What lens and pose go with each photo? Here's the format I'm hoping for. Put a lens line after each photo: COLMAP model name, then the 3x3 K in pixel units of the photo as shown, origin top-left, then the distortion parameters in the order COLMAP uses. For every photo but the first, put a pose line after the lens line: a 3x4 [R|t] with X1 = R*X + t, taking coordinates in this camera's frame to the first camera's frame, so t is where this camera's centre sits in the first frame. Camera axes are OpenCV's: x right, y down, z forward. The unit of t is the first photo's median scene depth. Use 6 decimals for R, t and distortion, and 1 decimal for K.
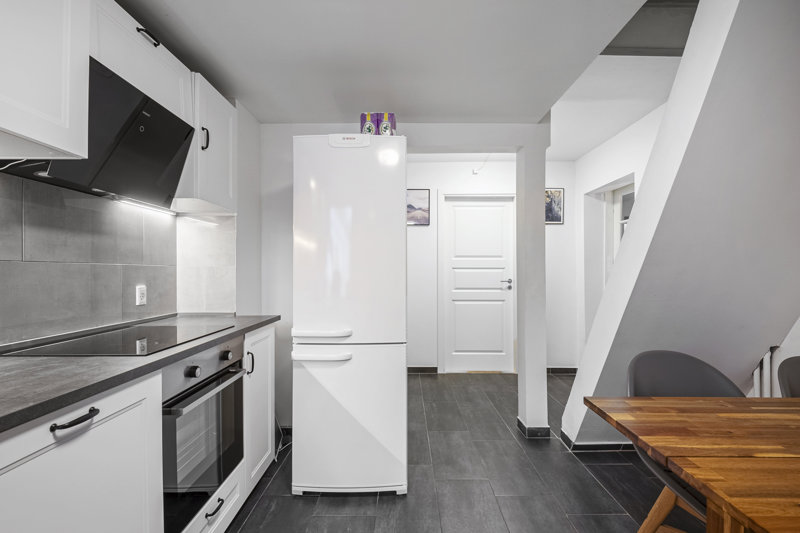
lens RADIAL K [[366.0, 0, 400.5], [0, 366.0, 268.3], [0, 0, 1]] dist [-0.002700, -0.000757]
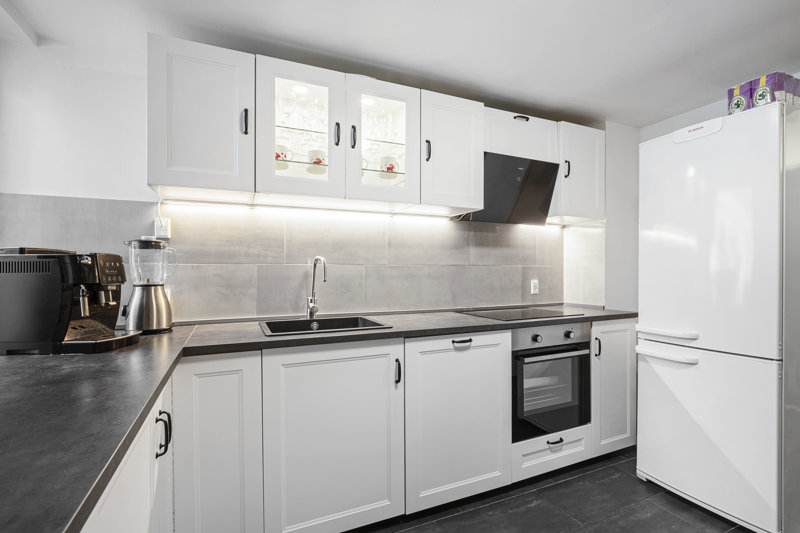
lens RADIAL K [[314.5, 0, 365.9], [0, 314.5, 271.2], [0, 0, 1]] dist [-0.011227, 0.000001]
pose [[0.348879, 0.003051, -0.937163, 0.284202], [0.007222, 0.999956, 0.005943, -0.001330], [0.937140, -0.008841, 0.348842, -0.068234]]
